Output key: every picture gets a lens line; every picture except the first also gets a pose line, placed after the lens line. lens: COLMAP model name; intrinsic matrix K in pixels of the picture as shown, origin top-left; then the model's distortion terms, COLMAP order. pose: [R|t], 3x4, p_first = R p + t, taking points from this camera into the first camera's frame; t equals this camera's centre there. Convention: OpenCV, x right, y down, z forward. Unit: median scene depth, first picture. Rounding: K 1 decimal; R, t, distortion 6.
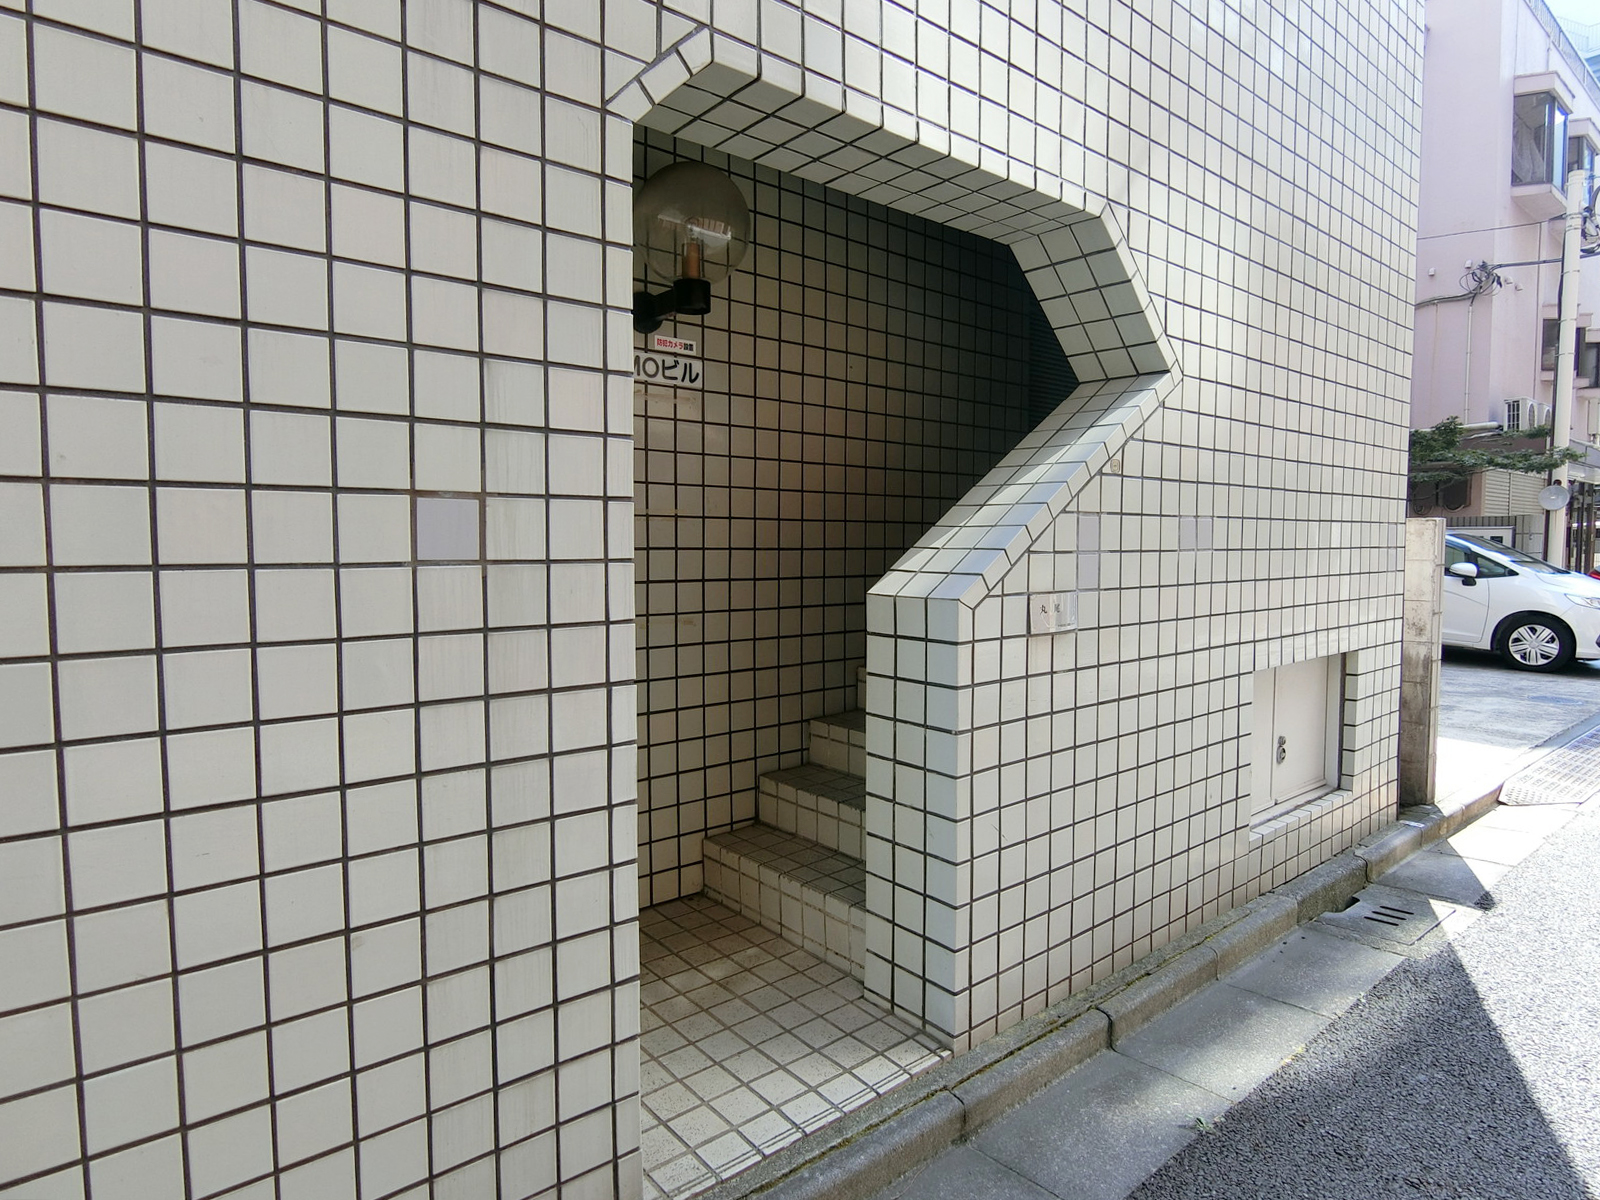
lens RADIAL K [[918.3, 0, 799.6], [0, 918.3, 594.9], [0, 0, 1]] dist [-0.014417, -0.000462]
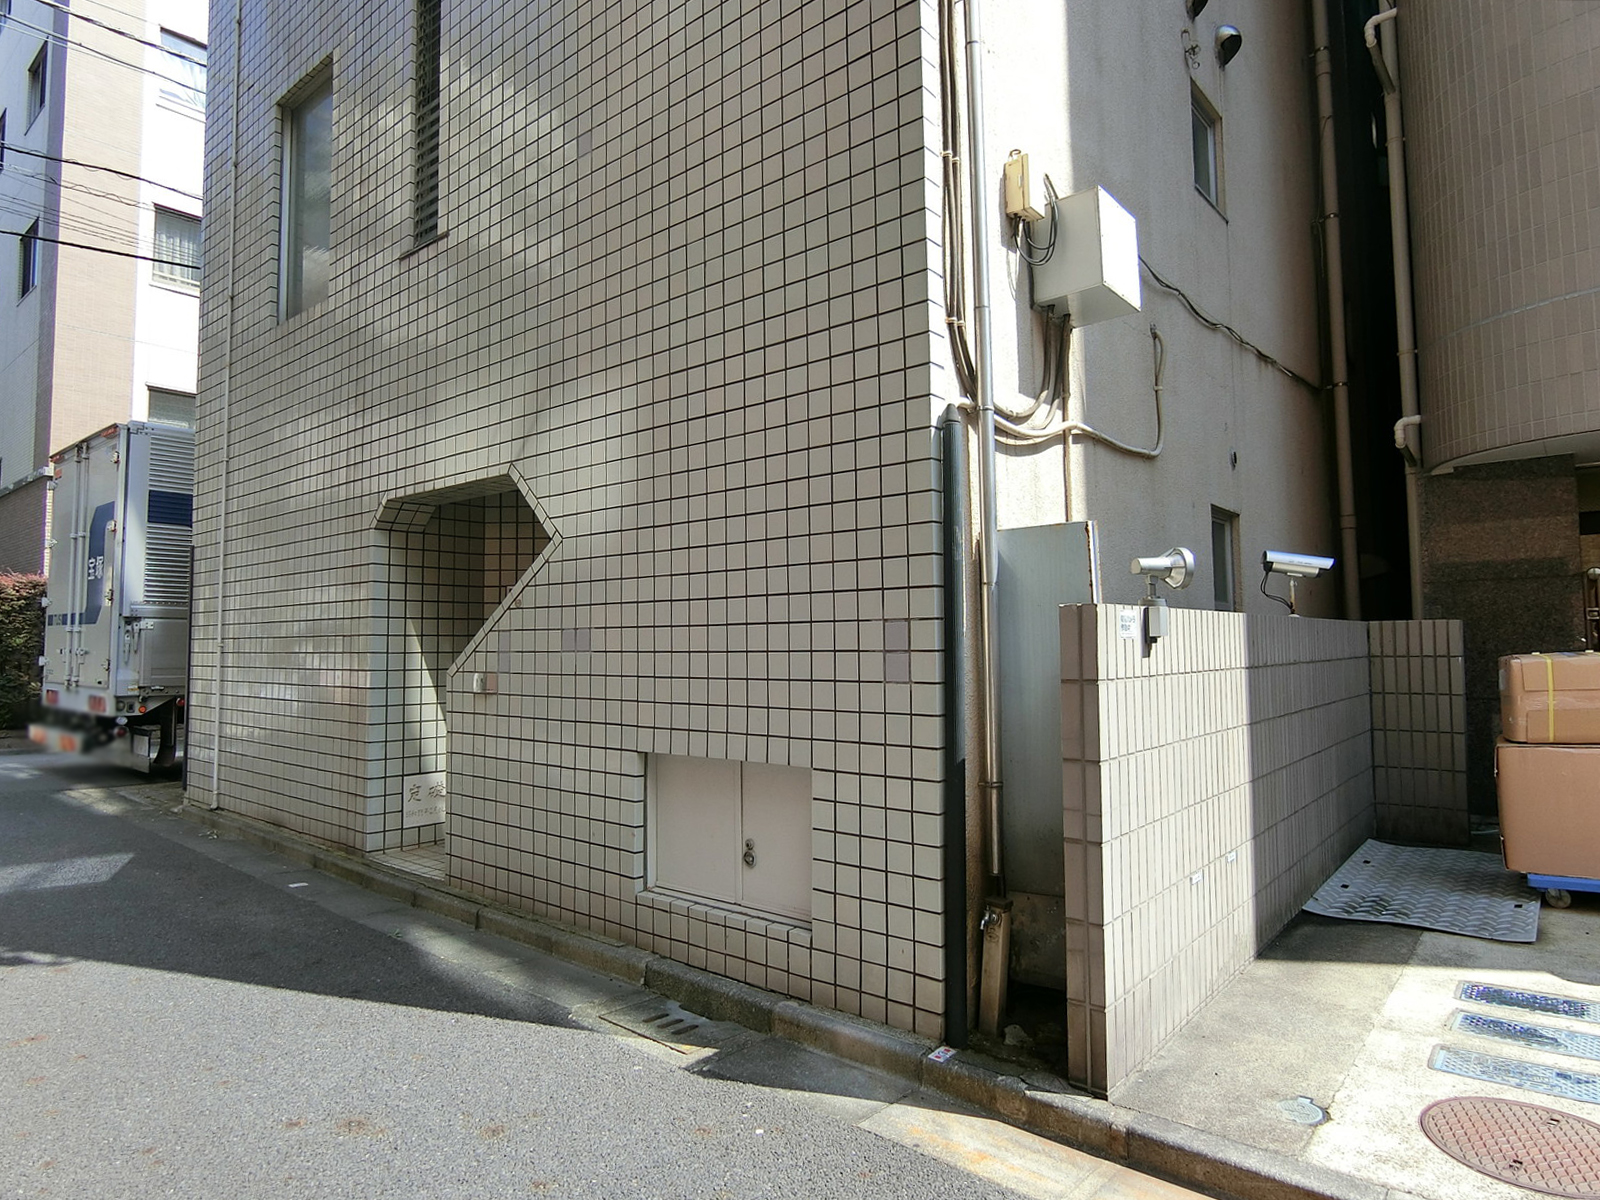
lens RADIAL K [[918.3, 0, 799.6], [0, 918.3, 594.9], [0, 0, 1]] dist [-0.014417, -0.000462]
pose [[0.186357, -0.054138, -0.980989, 1.618164], [-0.052097, 0.996531, -0.064893, -0.051842], [0.981100, 0.063200, 0.182890, 0.895312]]
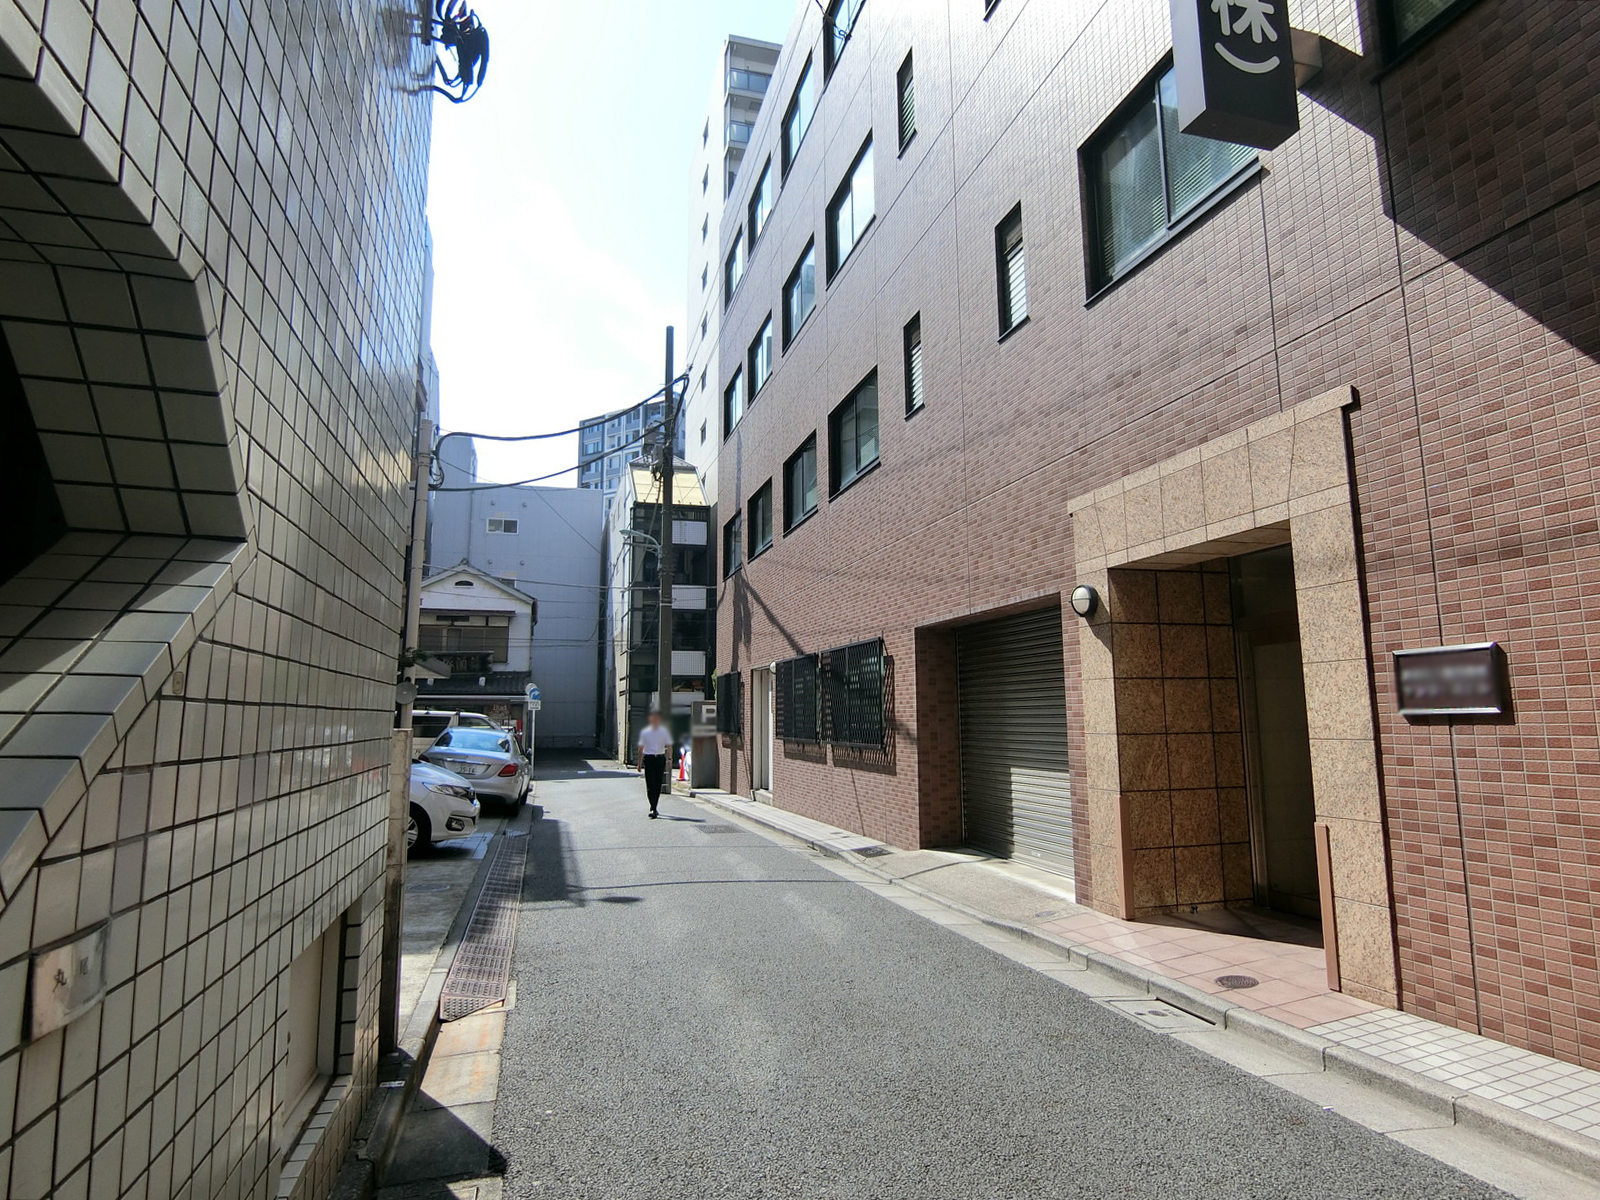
lens RADIAL K [[918.3, 0, 799.6], [0, 918.3, 594.9], [0, 0, 1]] dist [-0.014417, -0.000462]
pose [[0.404431, 0.129083, 0.905413, -0.026787], [0.046857, 0.985765, -0.161468, -0.061050], [-0.913367, 0.107727, 0.392626, 0.290353]]
